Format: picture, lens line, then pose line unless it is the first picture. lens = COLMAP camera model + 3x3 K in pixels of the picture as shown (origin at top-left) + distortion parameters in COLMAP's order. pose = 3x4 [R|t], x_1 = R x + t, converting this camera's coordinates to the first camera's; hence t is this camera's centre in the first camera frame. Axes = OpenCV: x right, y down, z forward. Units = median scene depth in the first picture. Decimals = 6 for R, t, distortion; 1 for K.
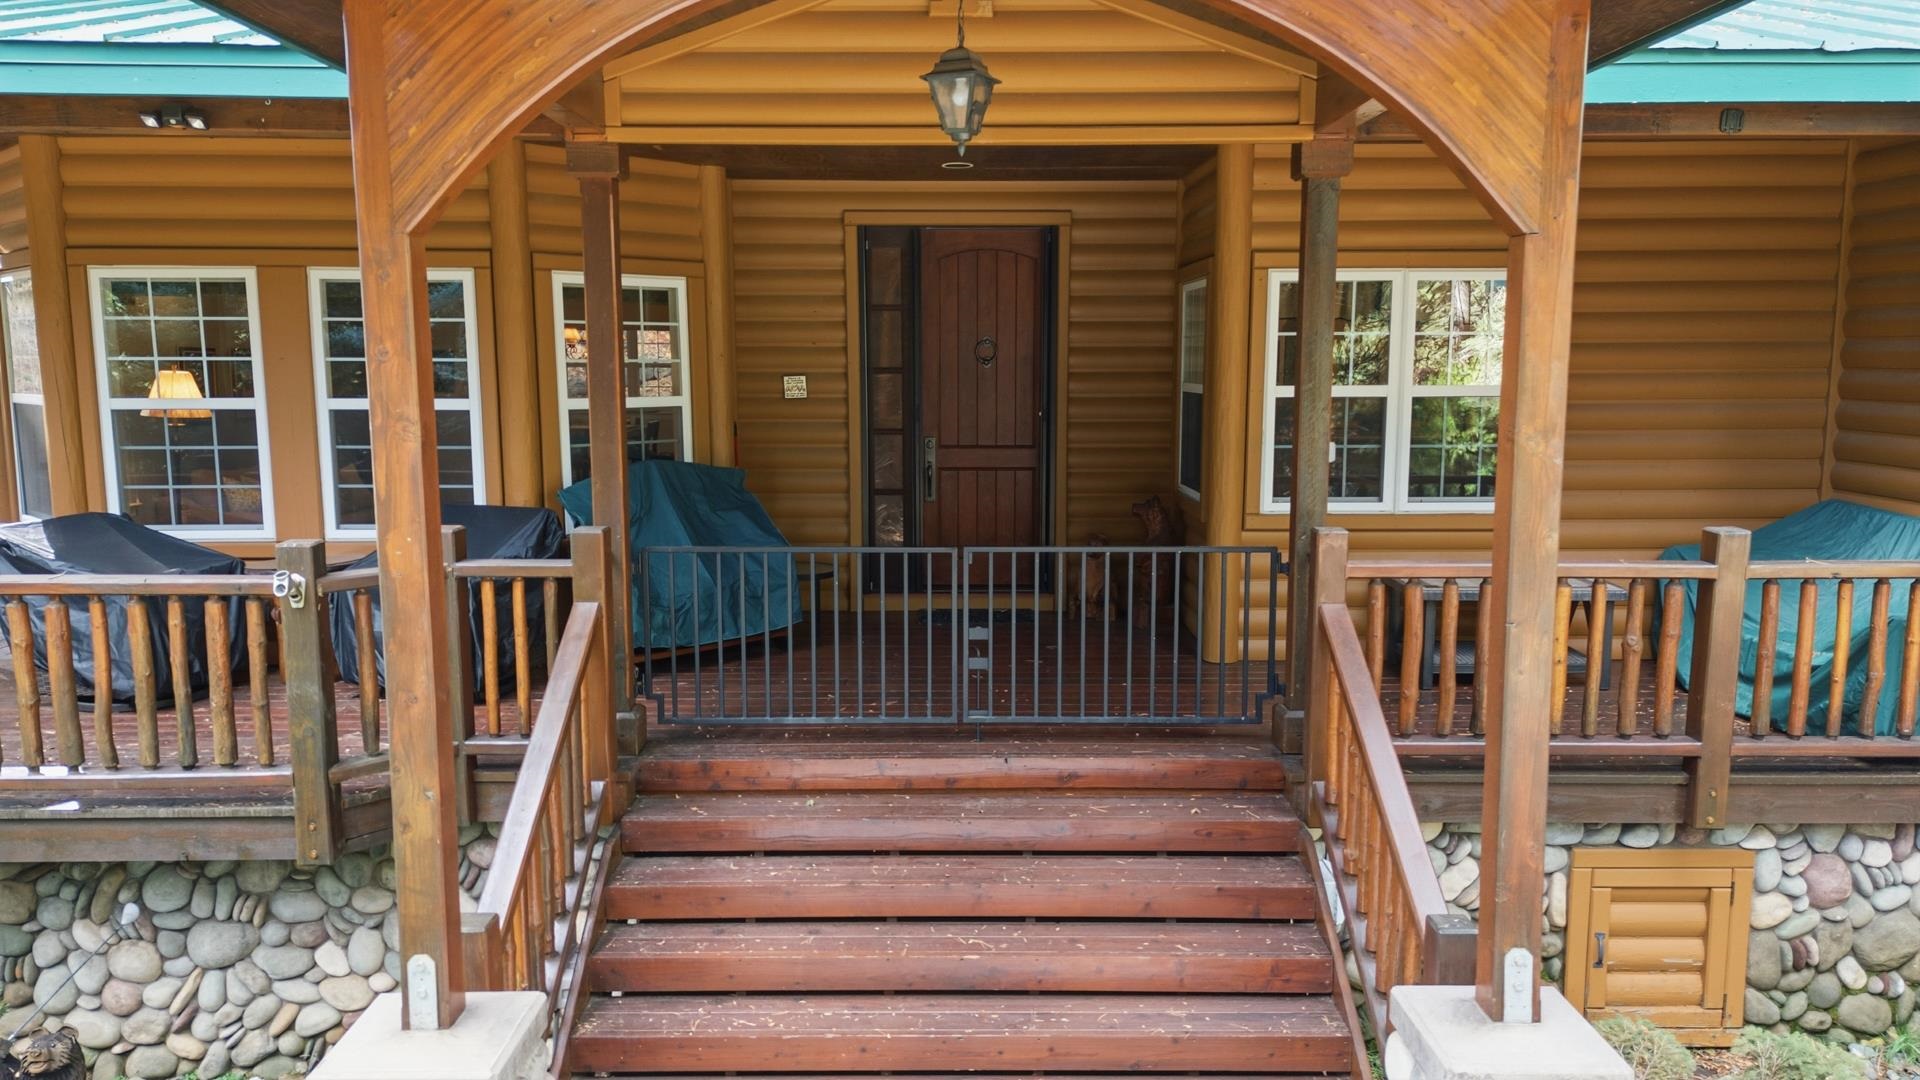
lens RADIAL K [[1404.8, 0, 962.9], [0, 1404.8, 541.5], [0, 0, 1]] dist [0.069162, -0.062025]
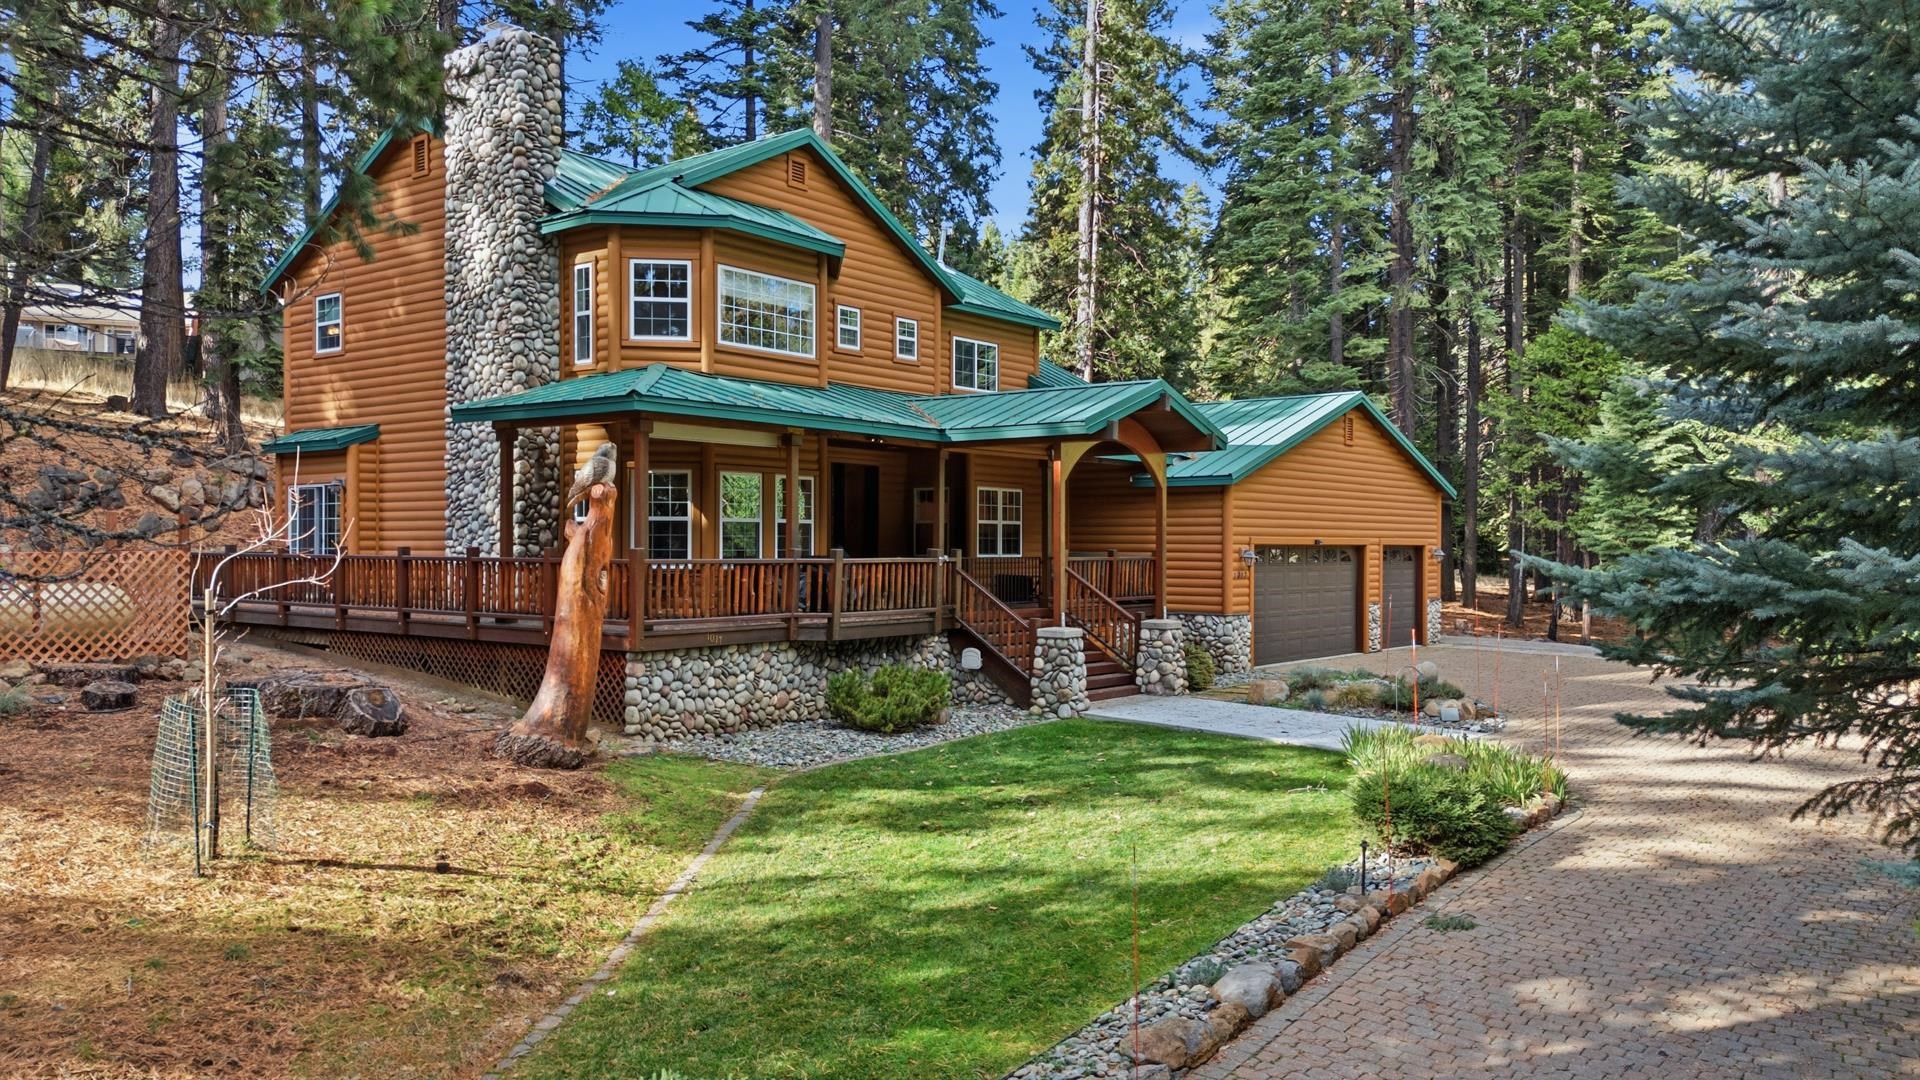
lens RADIAL K [[1404.8, 0, 959.0], [0, 1404.8, 545.0], [0, 0, 1]] dist [0.069162, -0.062025]
pose [[0.620204, 0.002851, 0.784435, -3.016943], [0.100745, 0.991423, -0.083256, 0.276346], [-0.777944, 0.130664, 0.614597, -1.256675]]
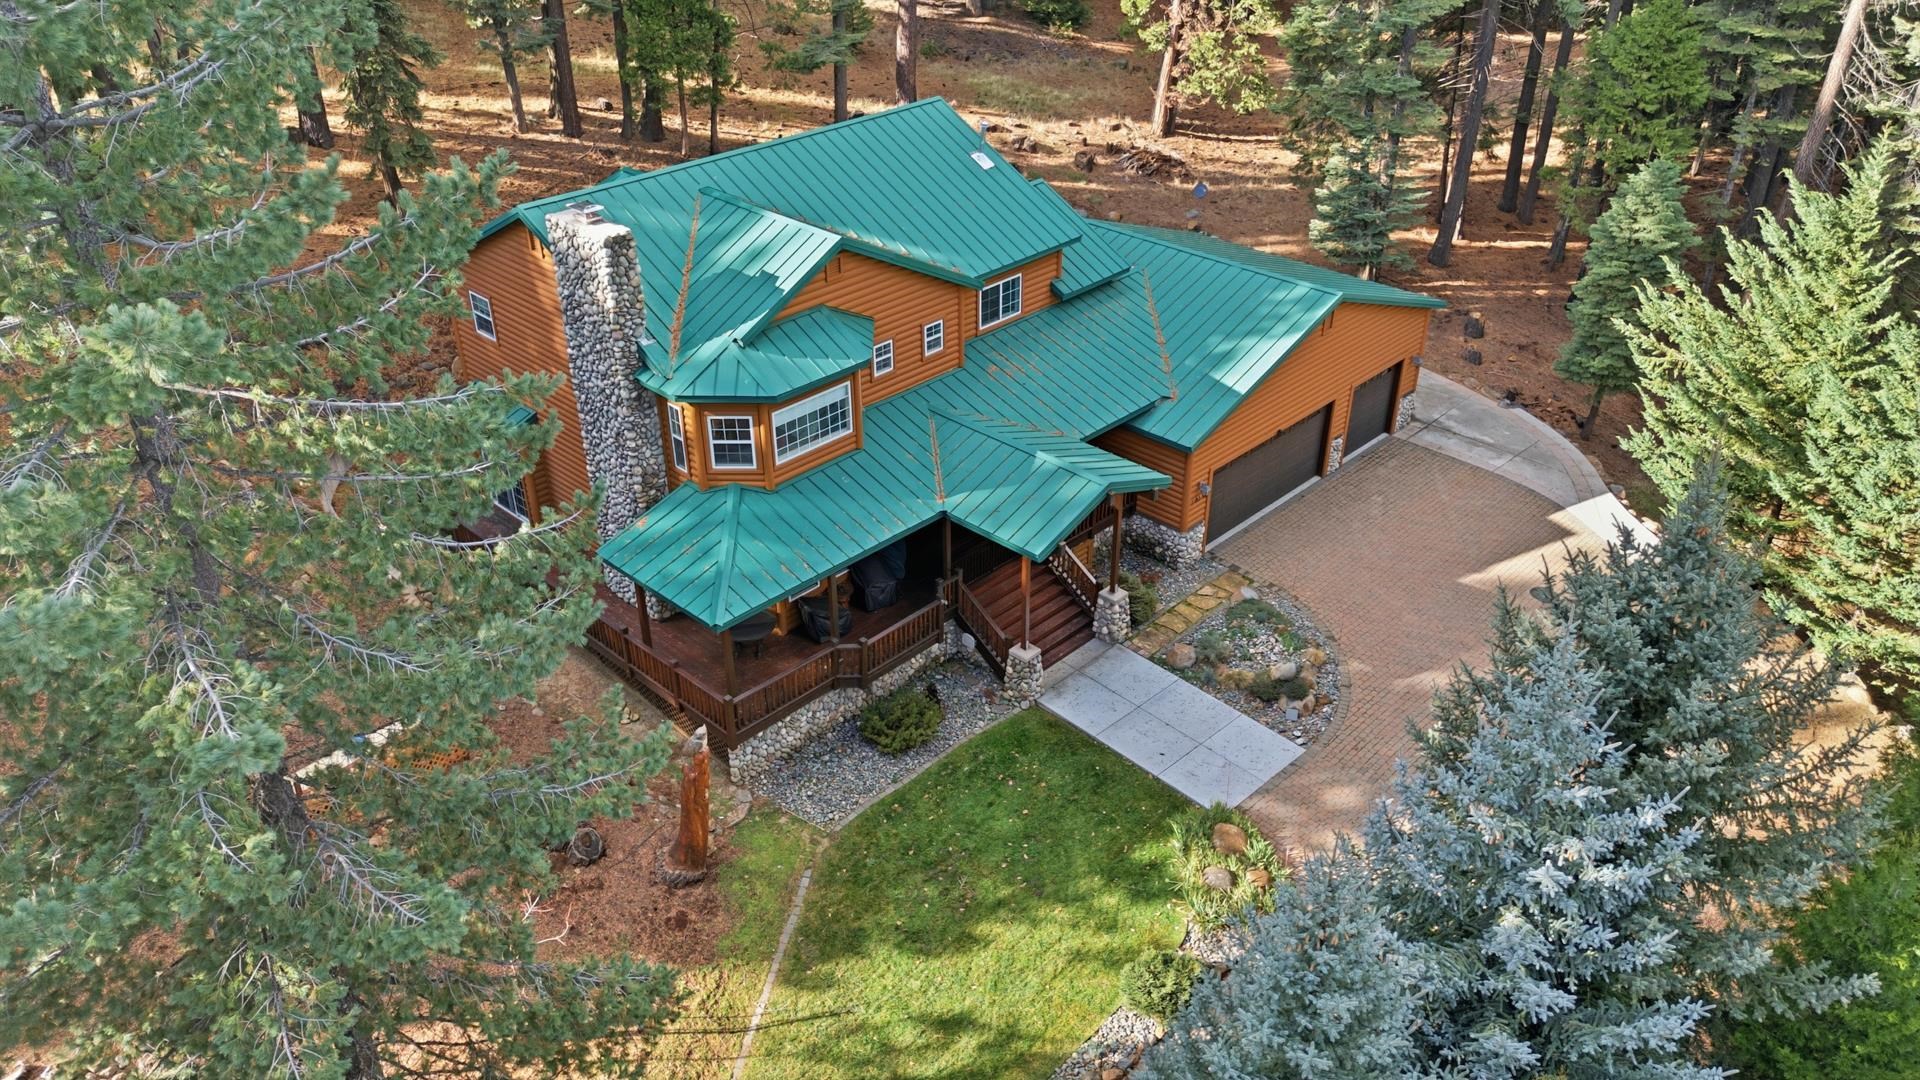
lens RADIAL K [[1404.8, 0, 970.3], [0, 1404.8, 552.2], [0, 0, 1]] dist [0.069162, -0.062025]
pose [[0.694505, -0.381017, 0.610319, -3.180119], [0.093096, 0.888726, 0.448887, -2.254724], [-0.713440, -0.254936, 0.652696, -2.281124]]
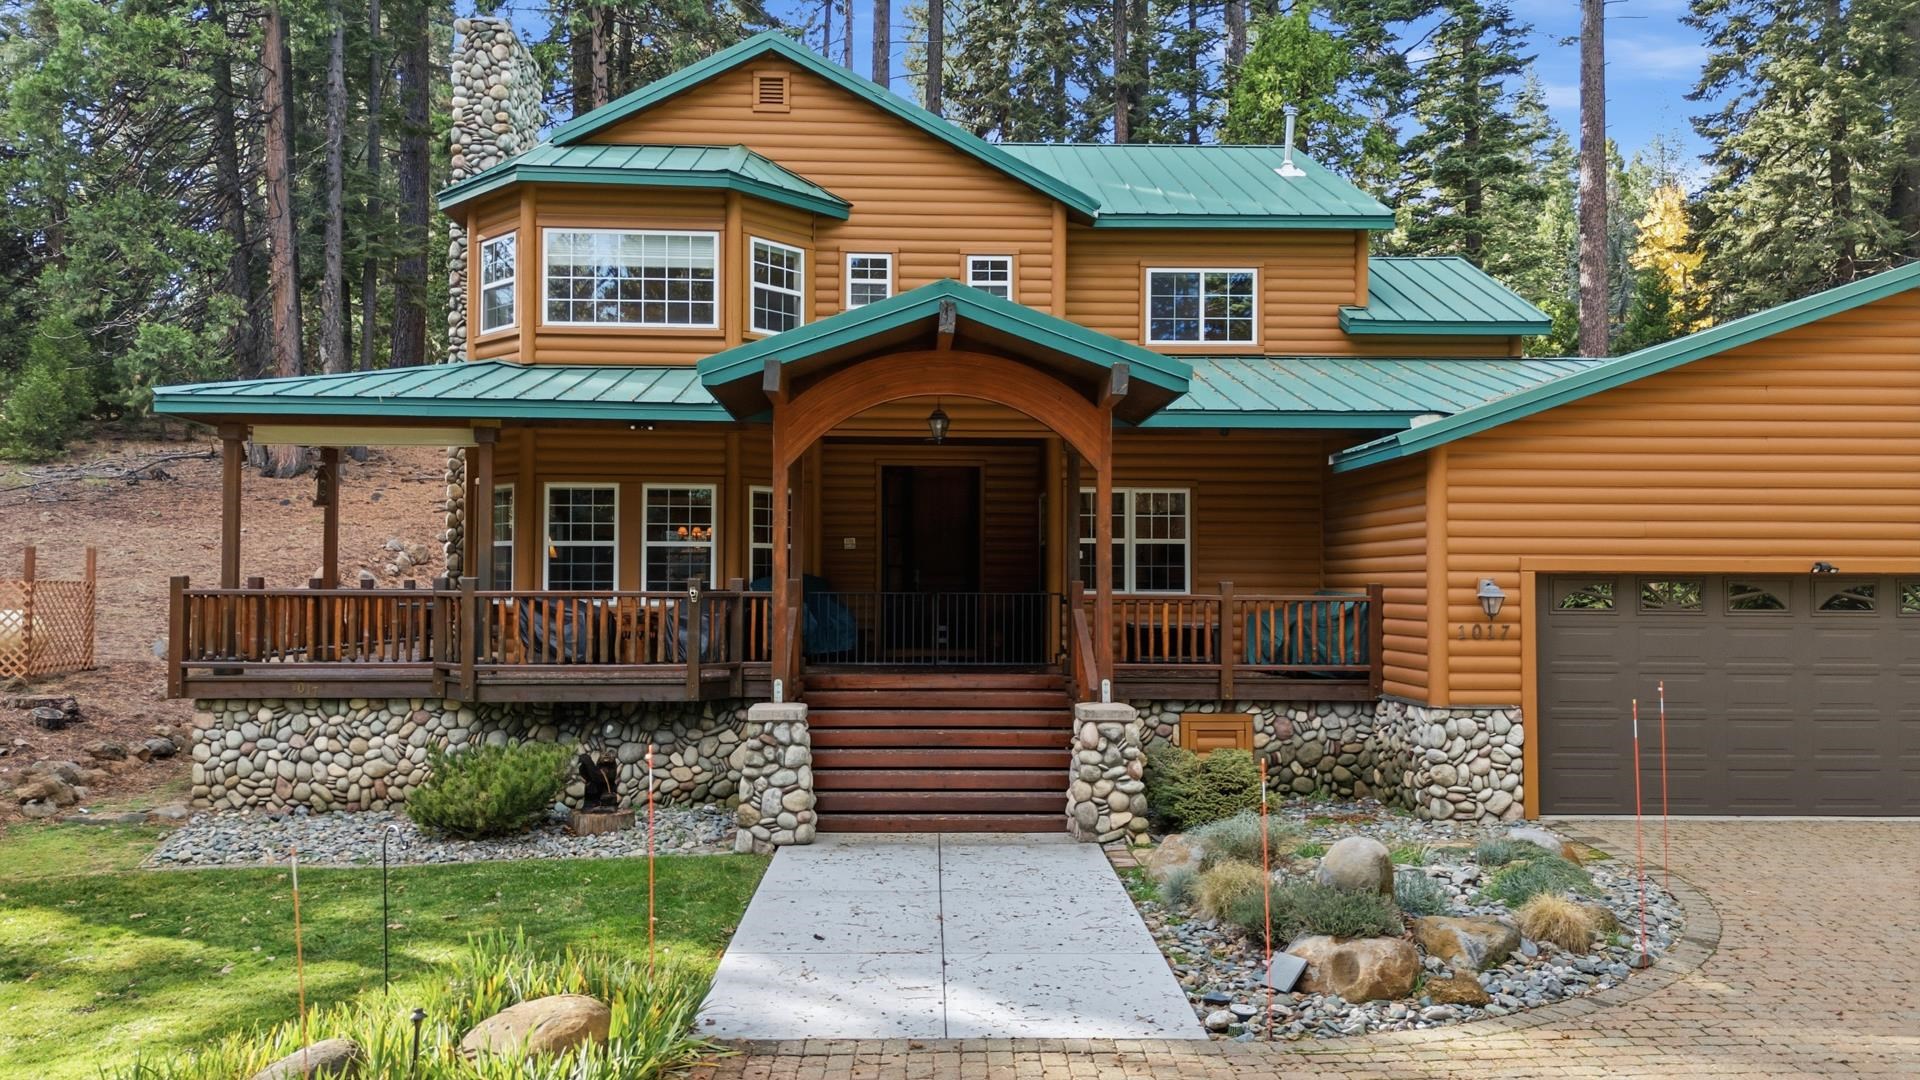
lens RADIAL K [[1404.8, 0, 965.8], [0, 1404.8, 535.8], [0, 0, 1]] dist [0.069162, -0.062025]
pose [[0.999266, 0.006418, 0.037767, -0.042259], [0.000137, 0.985261, -0.171055, 0.328217], [-0.038308, 0.170935, 0.984537, -1.456120]]
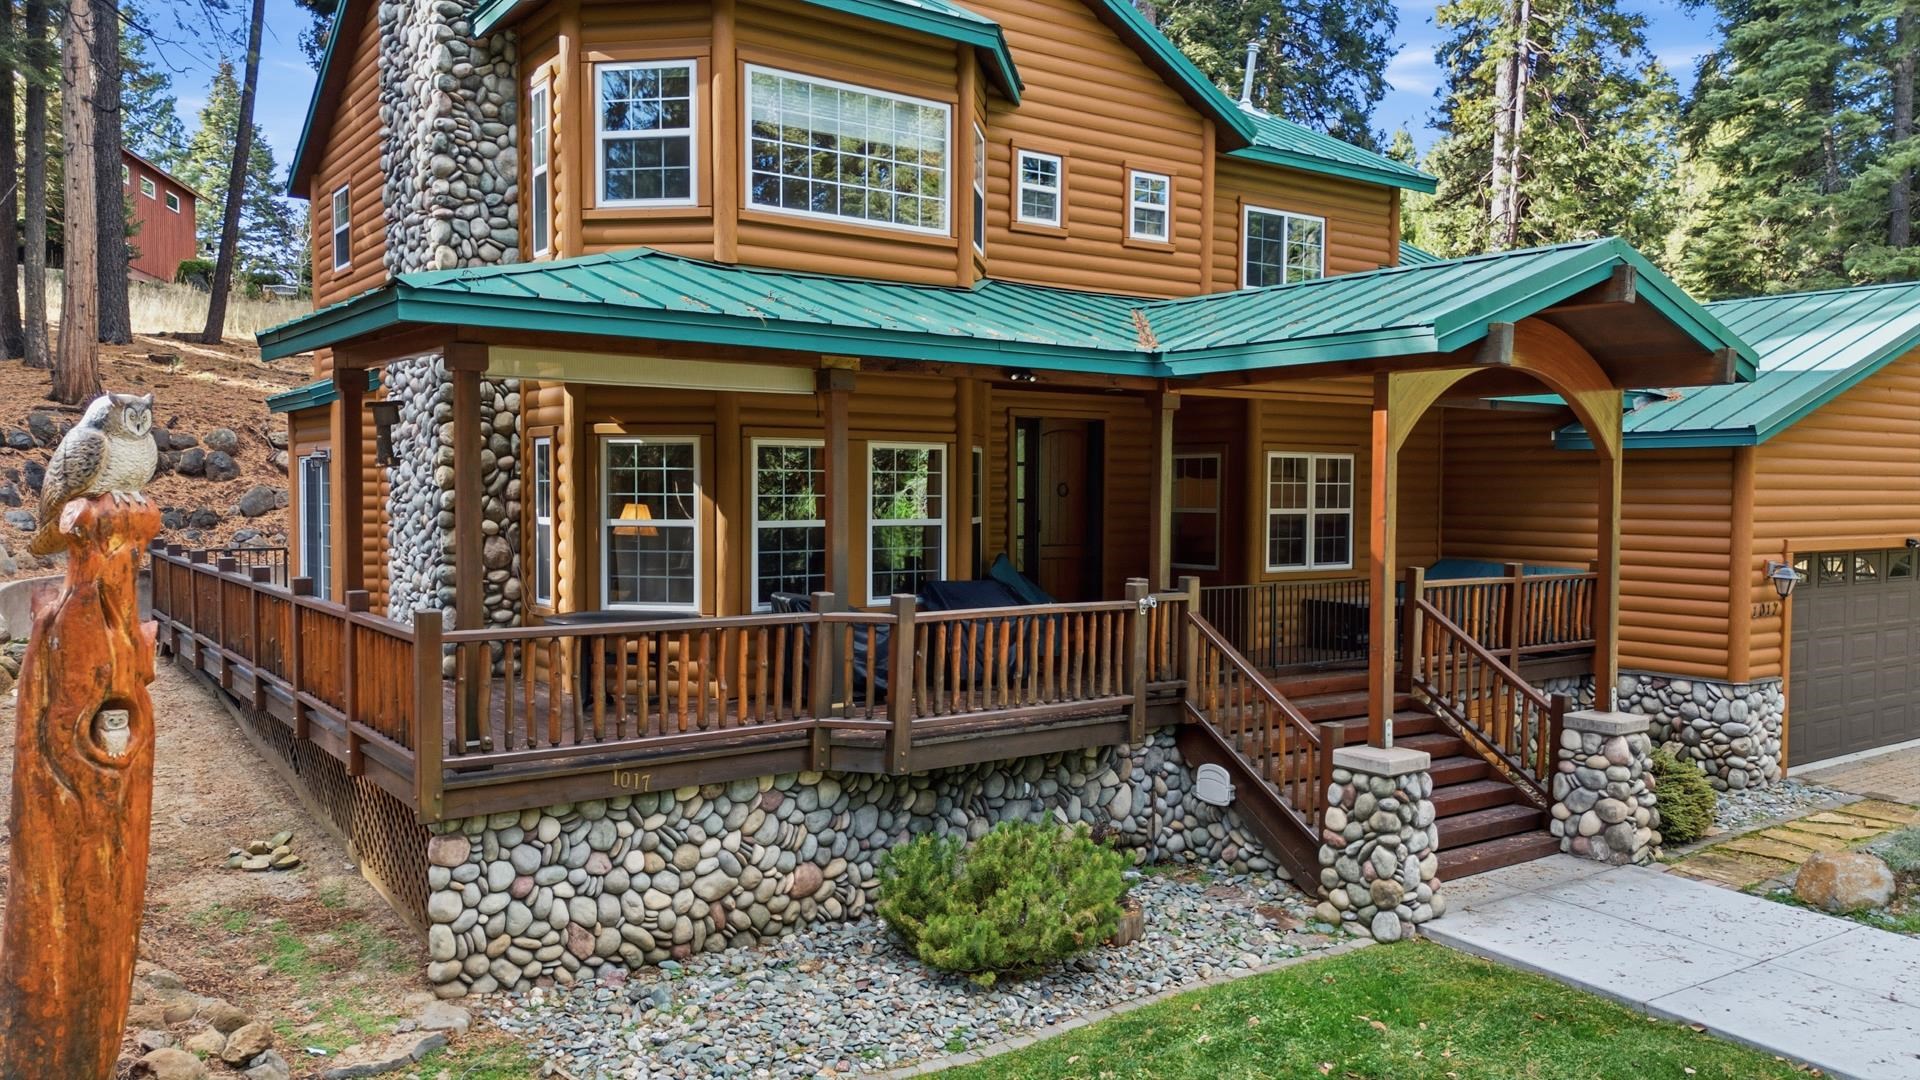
lens RADIAL K [[1404.8, 0, 957.1], [0, 1404.8, 541.8], [0, 0, 1]] dist [0.069162, -0.062025]
pose [[0.815688, -0.018079, 0.578209, -1.612907], [0.070709, 0.995133, -0.068634, 0.052620], [-0.574154, 0.096869, 0.812997, -0.456288]]
